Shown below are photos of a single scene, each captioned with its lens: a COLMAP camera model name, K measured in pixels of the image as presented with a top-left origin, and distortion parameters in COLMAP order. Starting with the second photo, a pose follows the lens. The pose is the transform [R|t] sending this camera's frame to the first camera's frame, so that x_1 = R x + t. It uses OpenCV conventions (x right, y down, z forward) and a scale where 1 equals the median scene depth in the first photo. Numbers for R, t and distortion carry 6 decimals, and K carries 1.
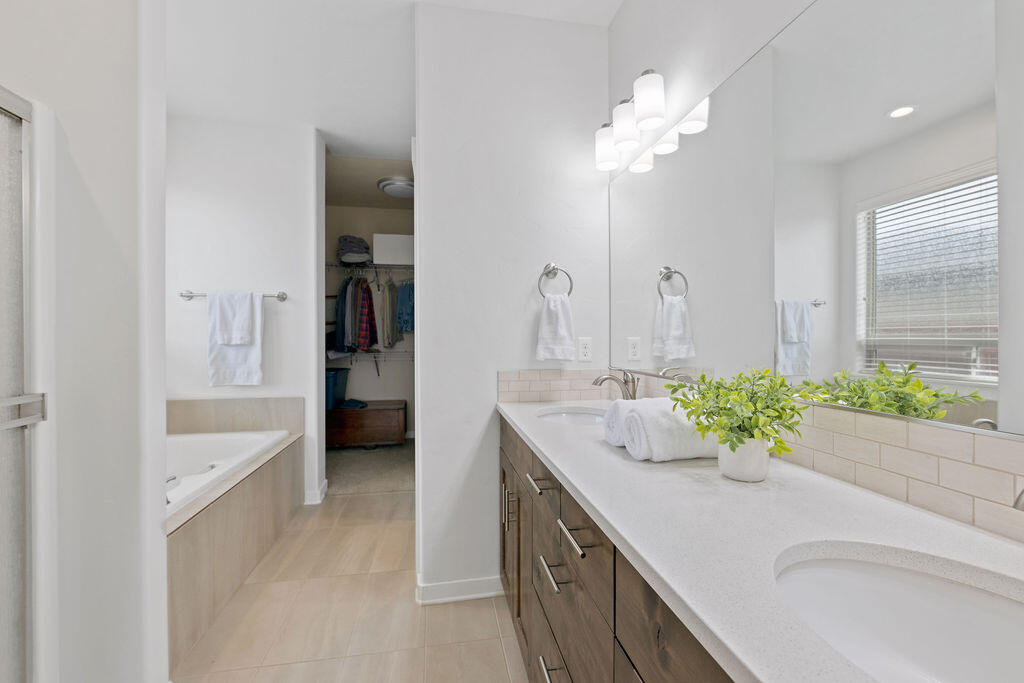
lens RADIAL K [[440.1, 0, 516.6], [0, 440.1, 340.8], [0, 0, 1]] dist [0.000875, -0.000761]
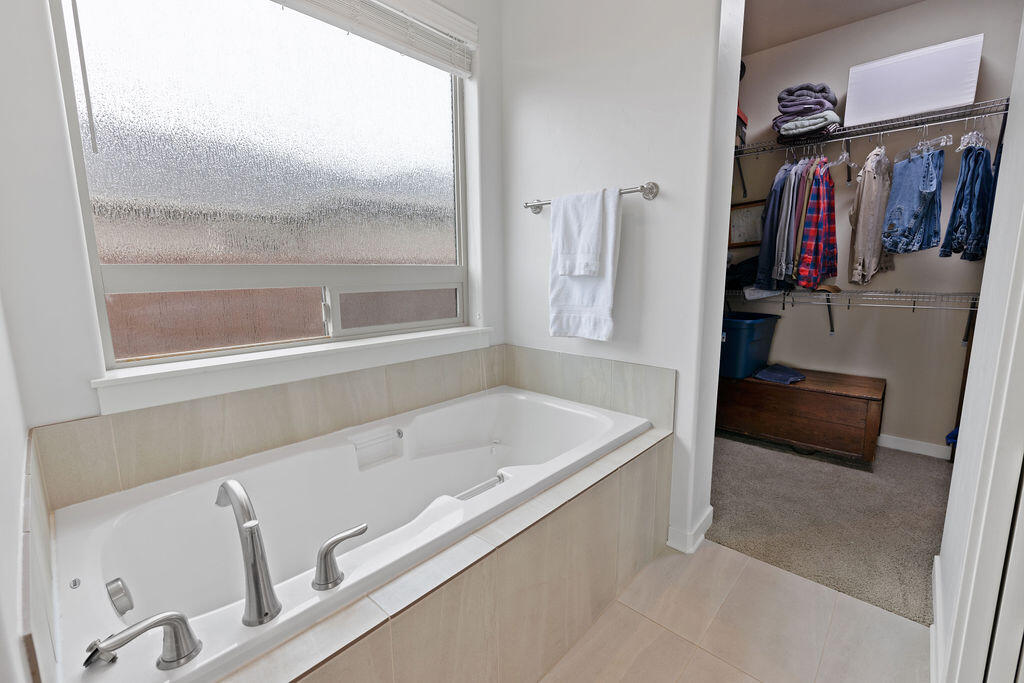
lens RADIAL K [[440.1, 0, 511.9], [0, 440.1, 341.0], [0, 0, 1]] dist [0.000875, -0.000761]
pose [[0.599027, 0.124708, -0.790958, -0.154552], [-0.001668, 0.987990, 0.154511, 0.003048], [0.800727, -0.091237, 0.592041, 0.462835]]
